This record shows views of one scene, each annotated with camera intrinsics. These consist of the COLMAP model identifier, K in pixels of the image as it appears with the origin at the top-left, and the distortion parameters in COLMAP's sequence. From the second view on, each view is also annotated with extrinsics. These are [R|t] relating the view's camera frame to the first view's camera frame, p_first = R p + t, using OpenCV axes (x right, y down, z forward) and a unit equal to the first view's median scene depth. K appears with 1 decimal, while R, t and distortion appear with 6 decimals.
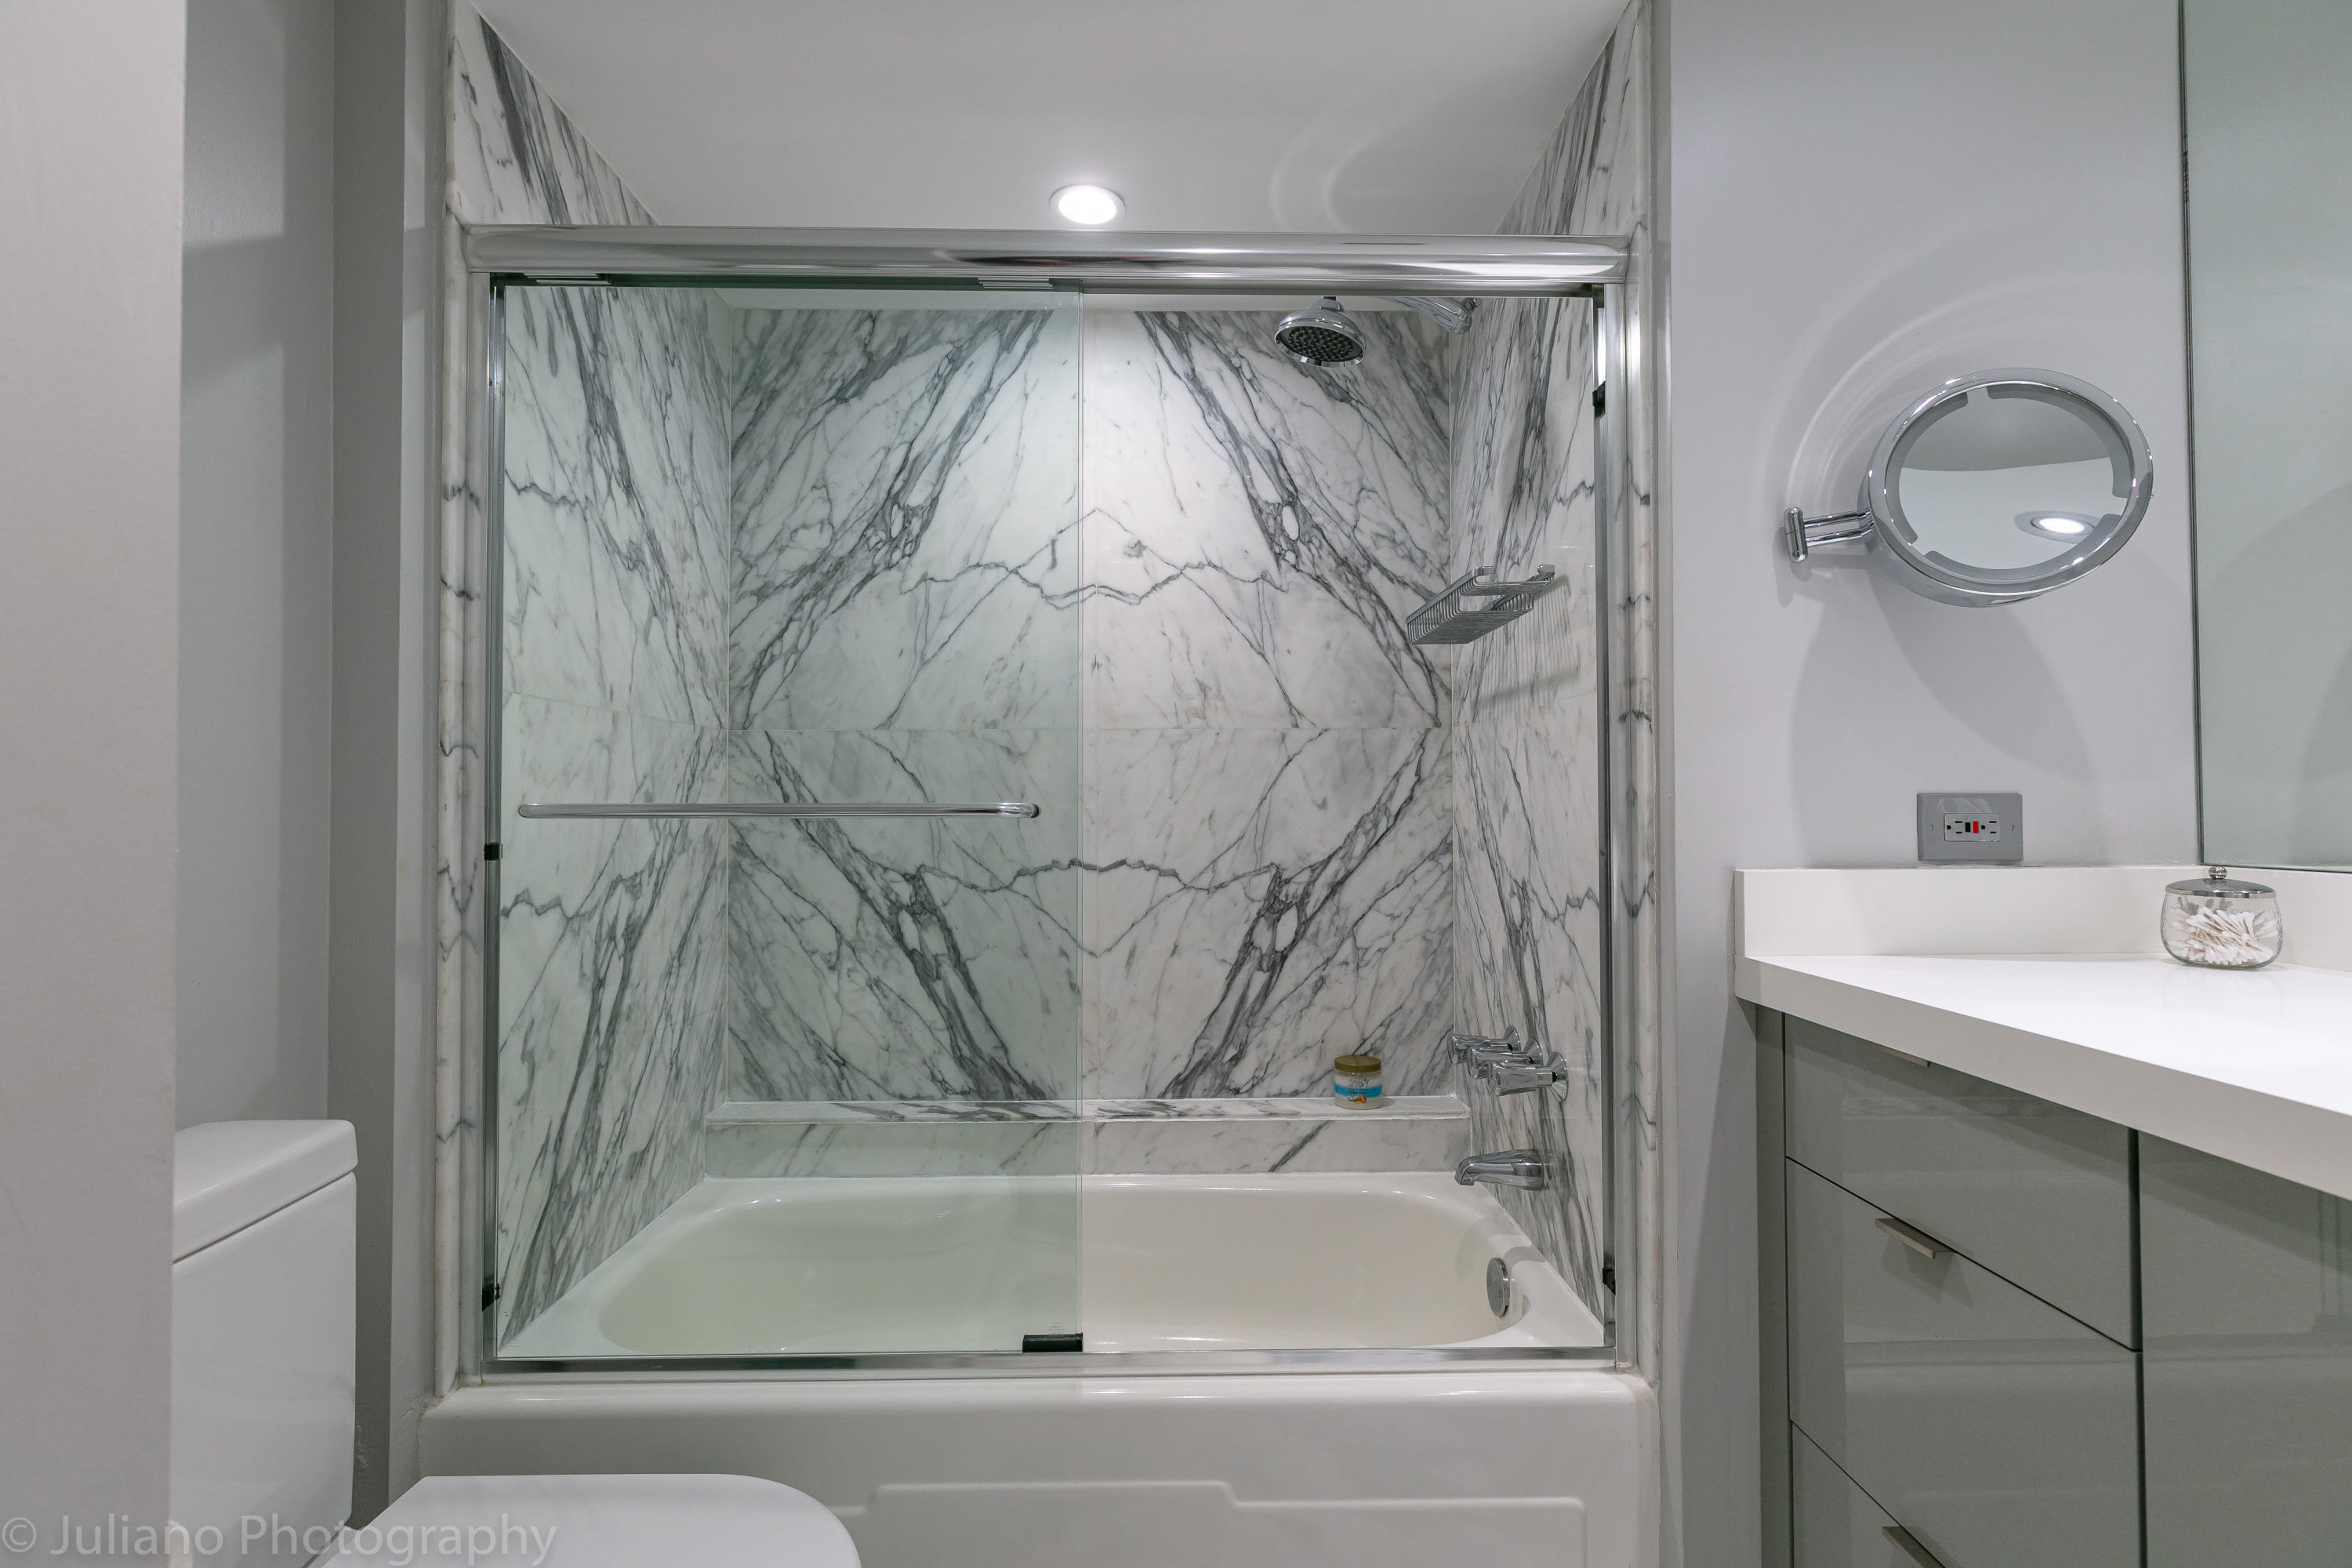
lens RADIAL K [[1053.6, 0, 1168.5], [0, 1053.6, 785.1], [0, 0, 1]] dist [0.001815, -0.001242]
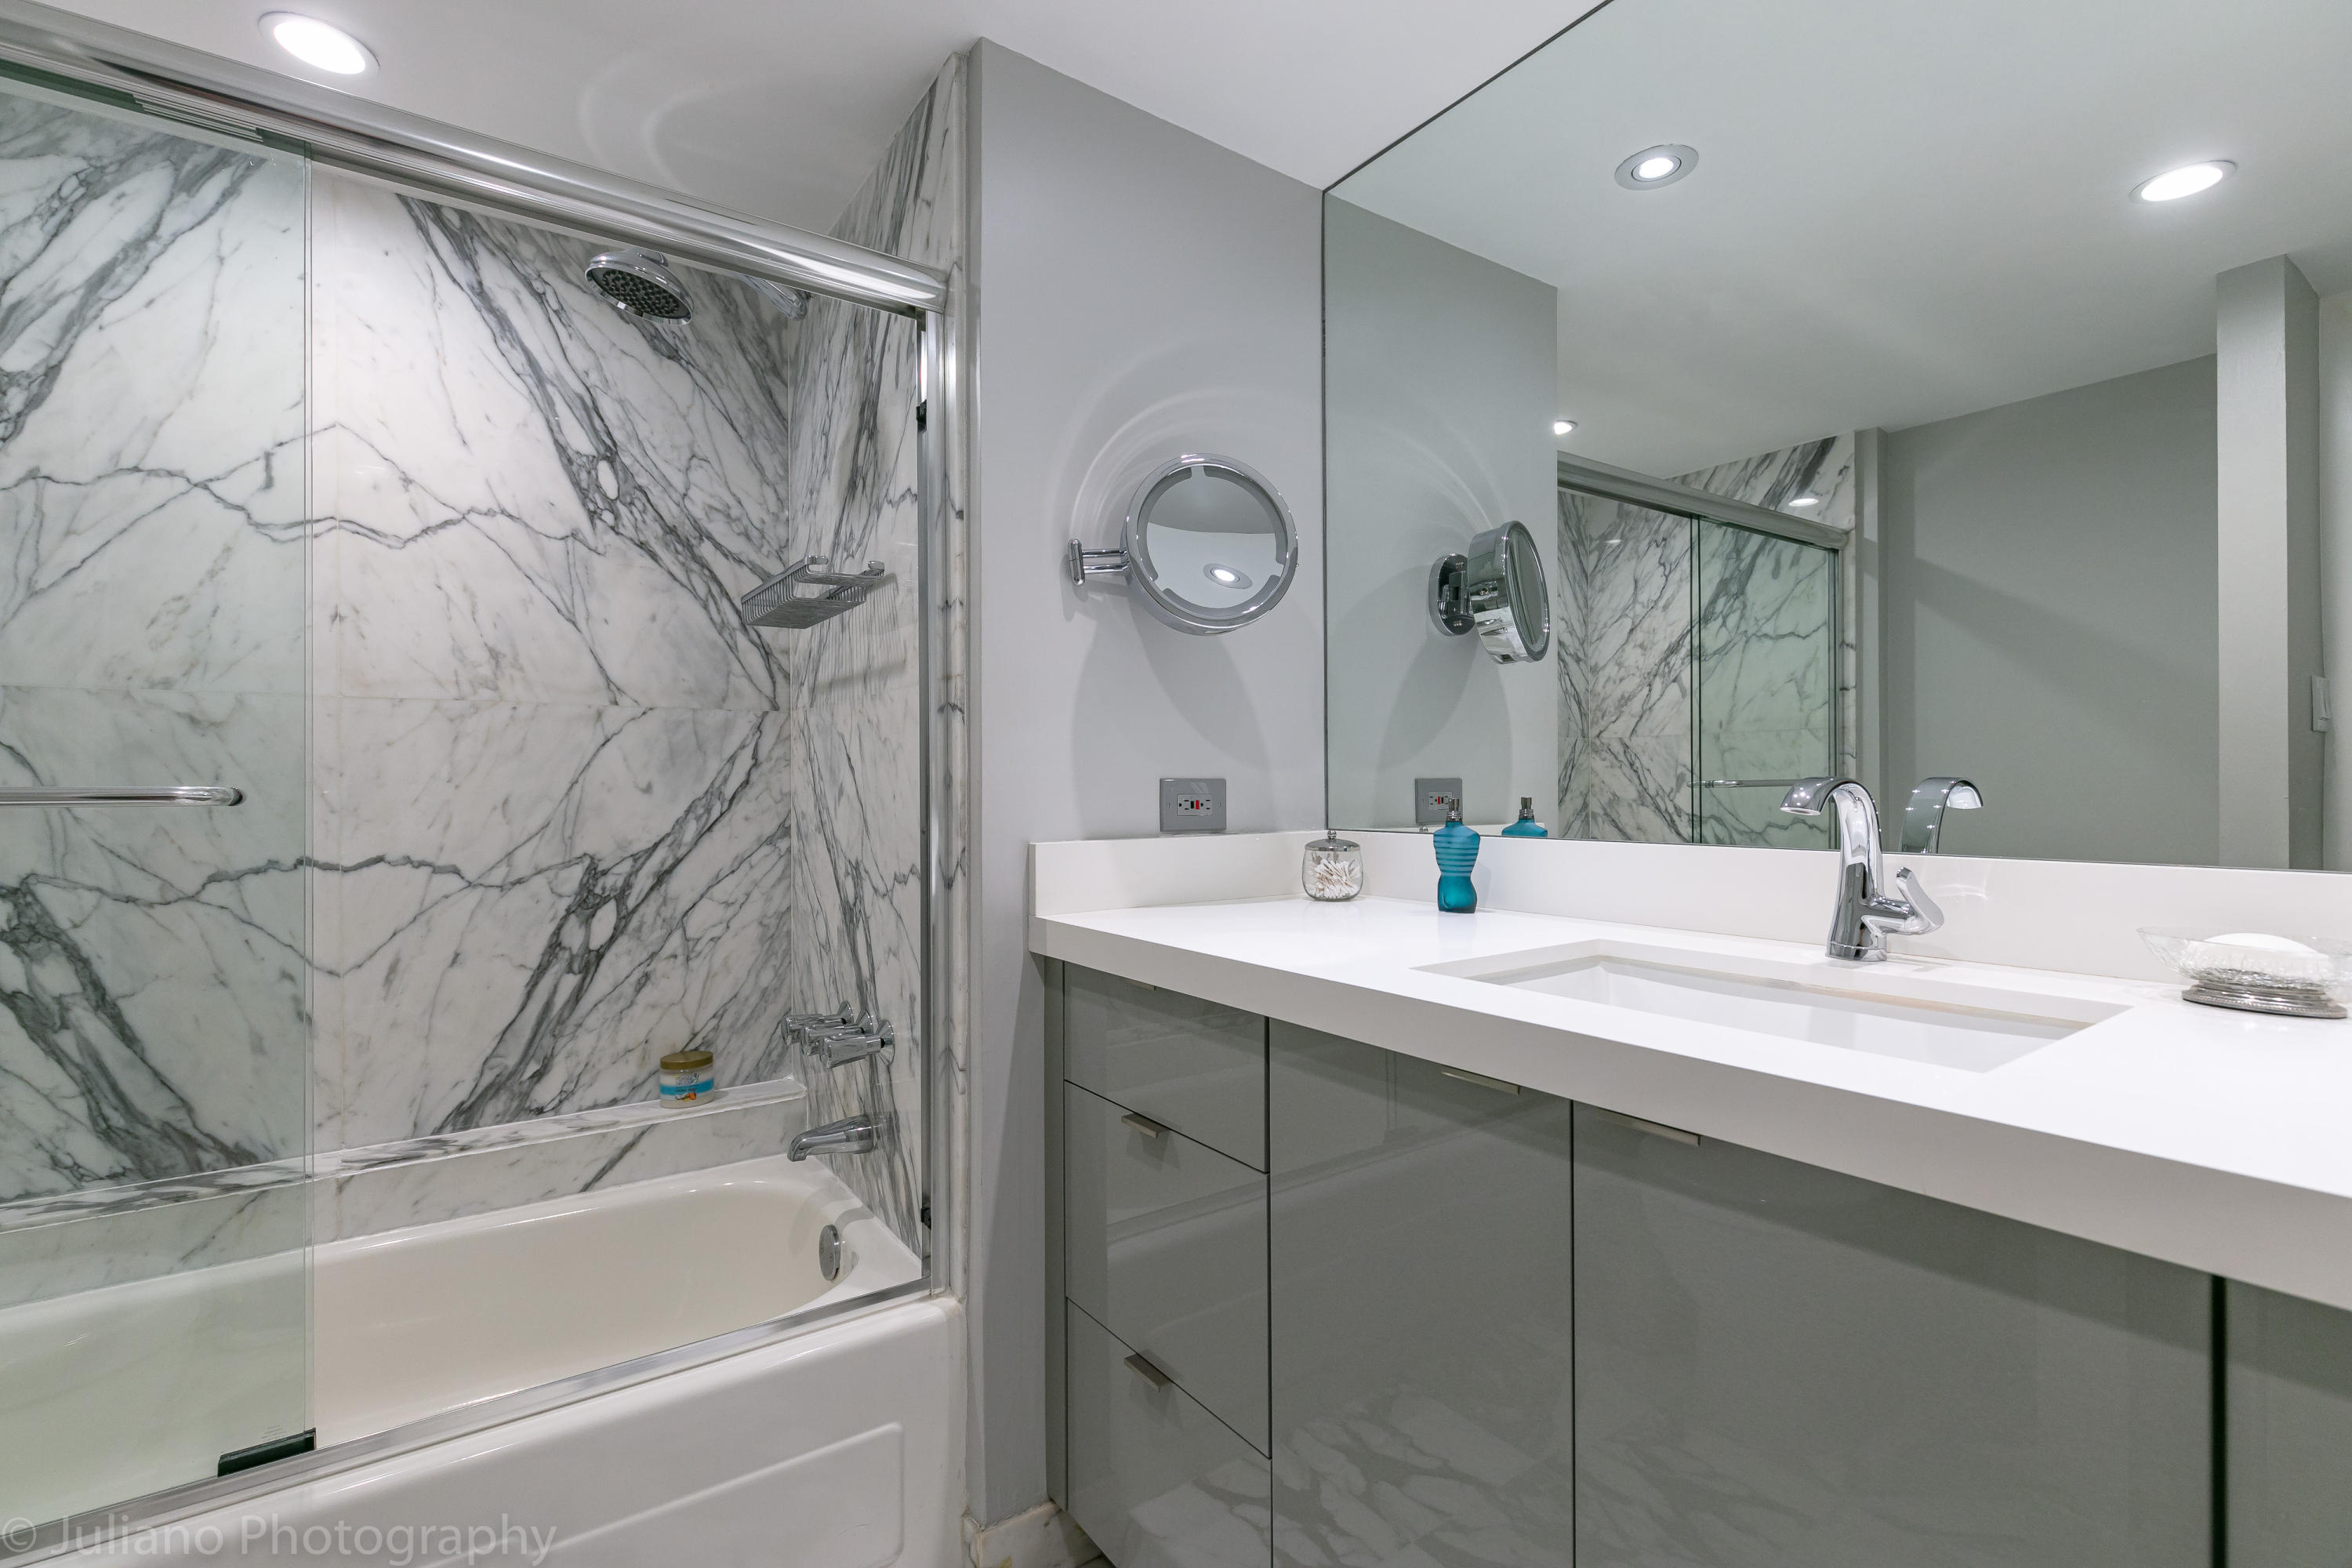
lens RADIAL K [[1053.6, 0, 1171.0], [0, 1053.6, 786.5], [0, 0, 1]] dist [0.001815, -0.001242]
pose [[0.827990, -0.001200, 0.560741, 0.011908], [-0.007982, 0.999871, 0.013926, -0.000152], [-0.560686, -0.016006, 0.827874, -0.053644]]
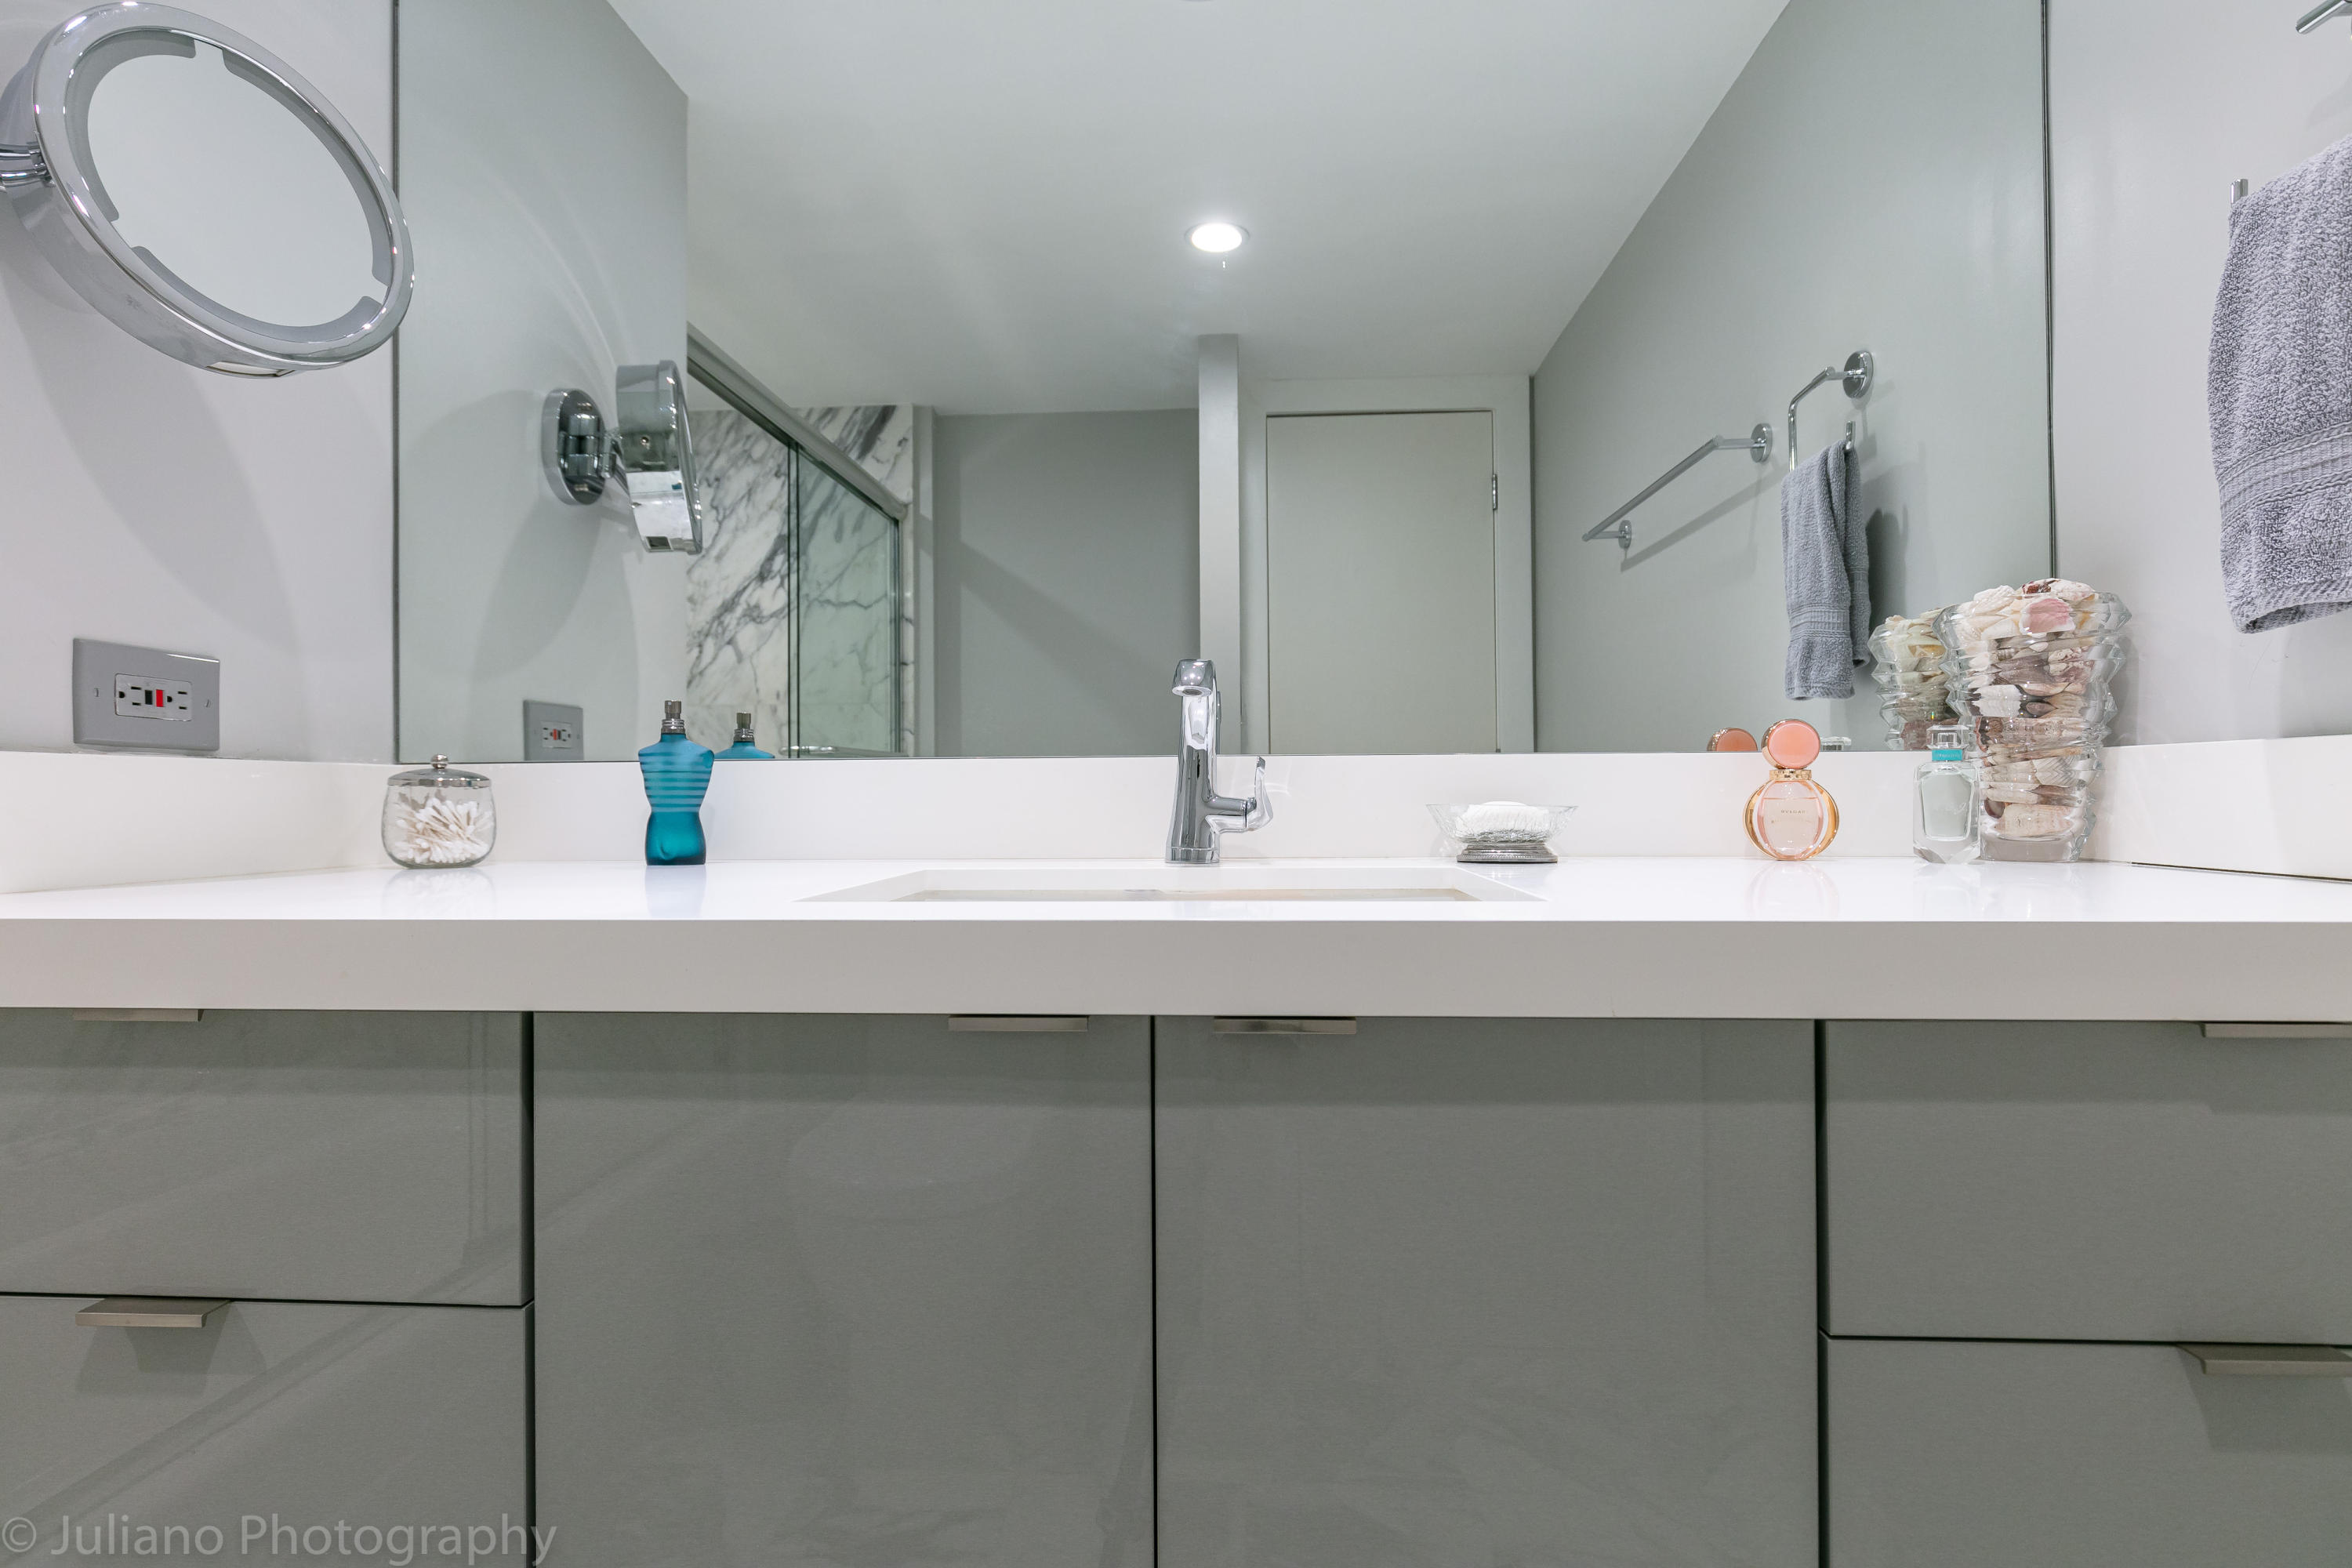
lens RADIAL K [[1175.2, 0, 1179.1], [0, 1175.2, 786.4], [0, 0, 1]] dist [0.001016, -0.002992]
pose [[0.077878, 0.009378, 0.996919, 0.055472], [-0.012387, 0.999888, -0.008438, 0.094053], [-0.996886, -0.011692, 0.077986, 0.273934]]
